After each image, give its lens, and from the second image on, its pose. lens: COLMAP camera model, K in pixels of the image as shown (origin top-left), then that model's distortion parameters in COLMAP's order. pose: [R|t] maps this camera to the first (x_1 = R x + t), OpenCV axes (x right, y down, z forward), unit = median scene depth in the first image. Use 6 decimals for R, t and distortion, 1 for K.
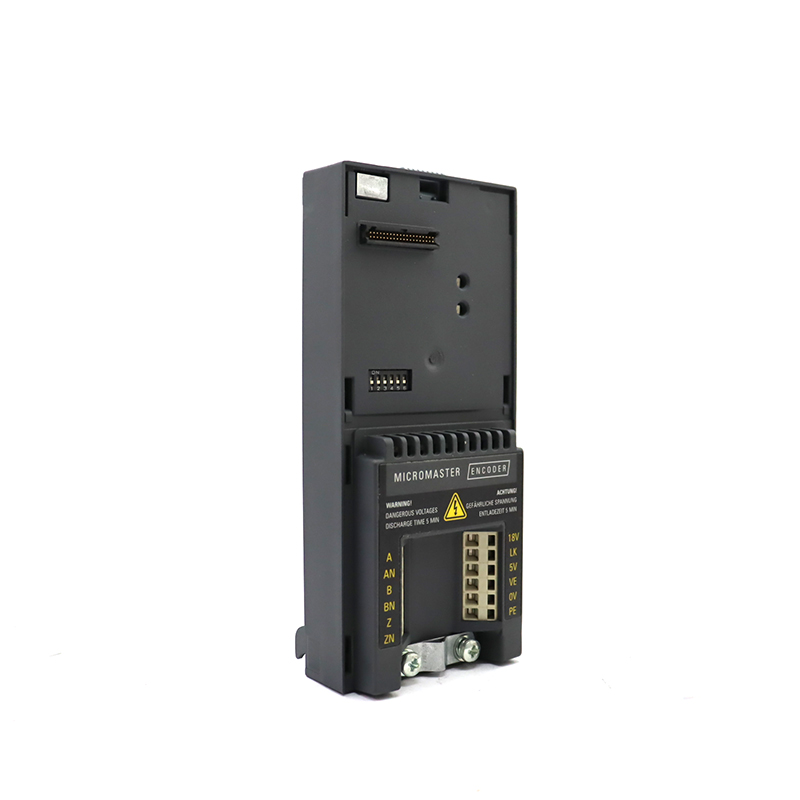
lens RADIAL K [[961.8, 0, 397.3], [0, 961.8, 397.8], [0, 0, 1]] dist [-0.189511, 0.000000]
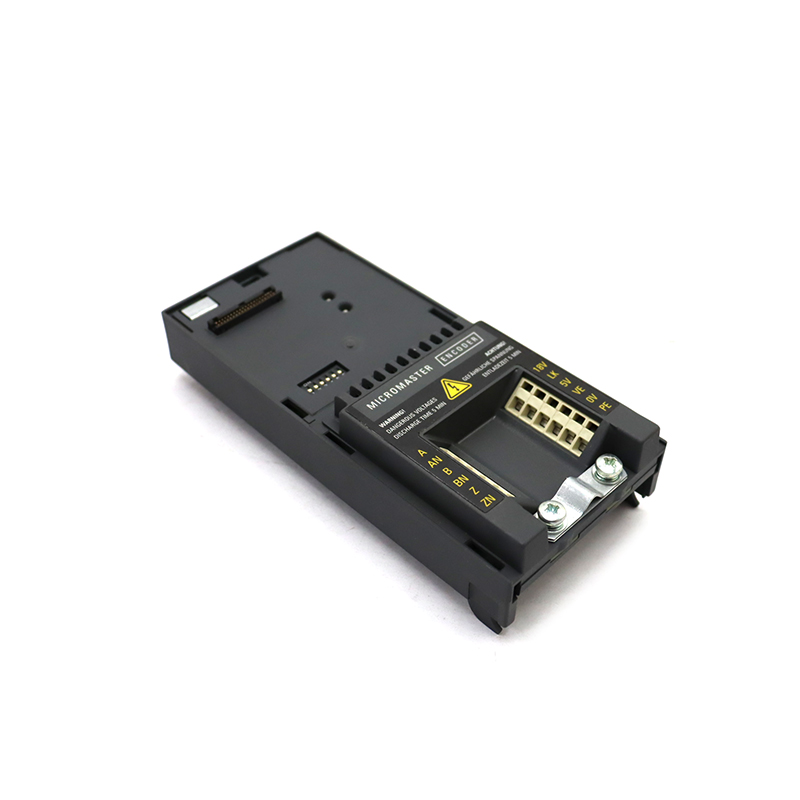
lens RADIAL K [[961.8, 0, 400.9], [0, 961.8, 399.6], [0, 0, 1]] dist [-0.189511, 0.000000]
pose [[0.559322, -0.828724, -0.019378, 0.039174], [0.682011, 0.473339, -0.557504, 0.616349], [0.471189, 0.298609, 0.829948, 0.179402]]
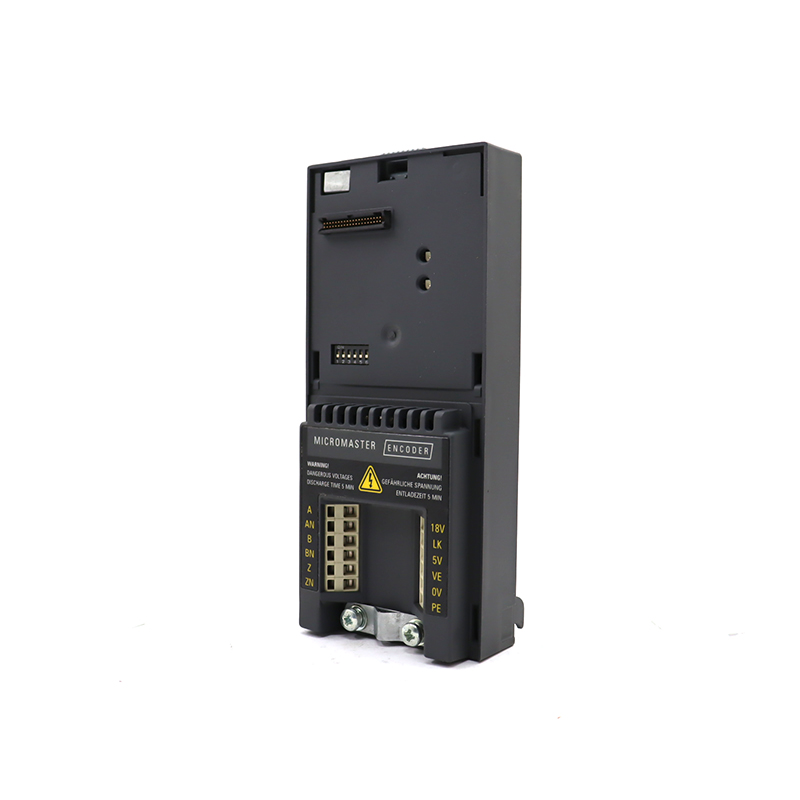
lens RADIAL K [[961.8, 0, 400.4], [0, 961.8, 400.7], [0, 0, 1]] dist [-0.189511, 0.000000]
pose [[0.270930, 0.055817, -0.960979, 1.039485], [-0.047473, 0.997877, 0.044577, -0.016897], [0.961428, 0.033543, 0.273004, 0.742813]]
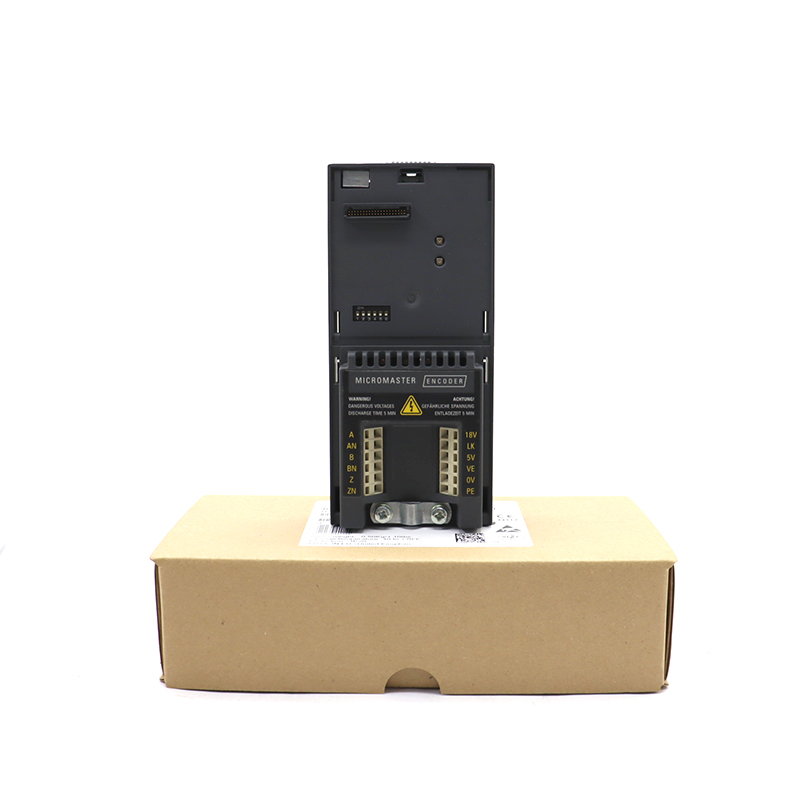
lens RADIAL K [[961.8, 0, 402.9], [0, 961.8, 400.7], [0, 0, 1]] dist [-0.189511, 0.000000]
pose [[0.777414, 0.069409, -0.625148, 0.911731], [-0.023227, 0.996383, 0.081741, -0.006566], [0.628560, -0.049027, 0.776214, -0.084518]]
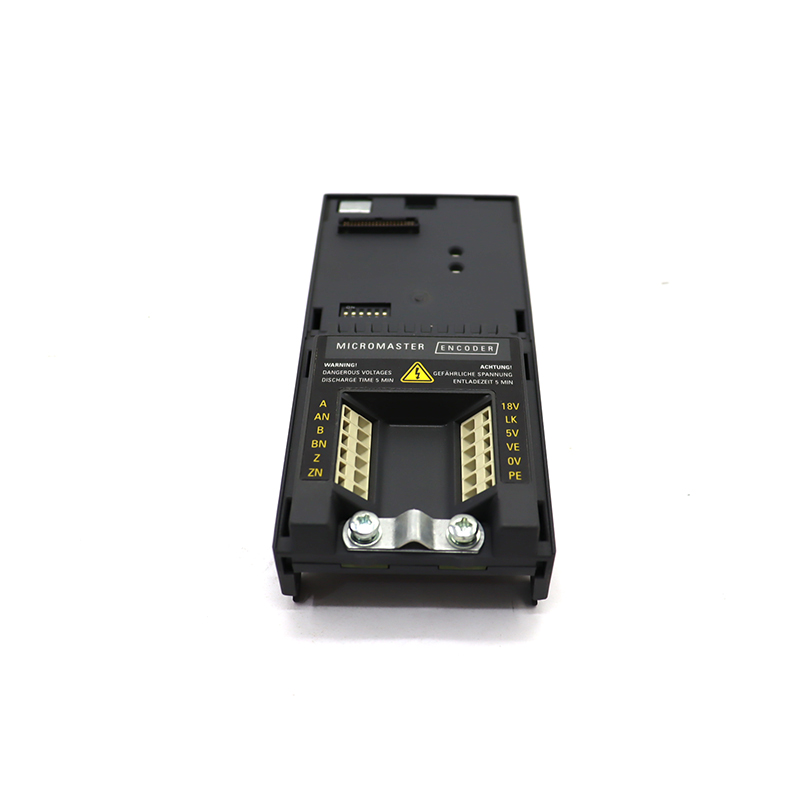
lens RADIAL K [[961.8, 0, 399.0], [0, 961.8, 399.7], [0, 0, 1]] dist [-0.189511, 0.000000]
pose [[0.781130, -0.418694, -0.463175, 0.458325], [-0.051583, 0.696018, -0.716169, 0.785230], [0.622234, 0.583312, 0.522083, 0.519982]]
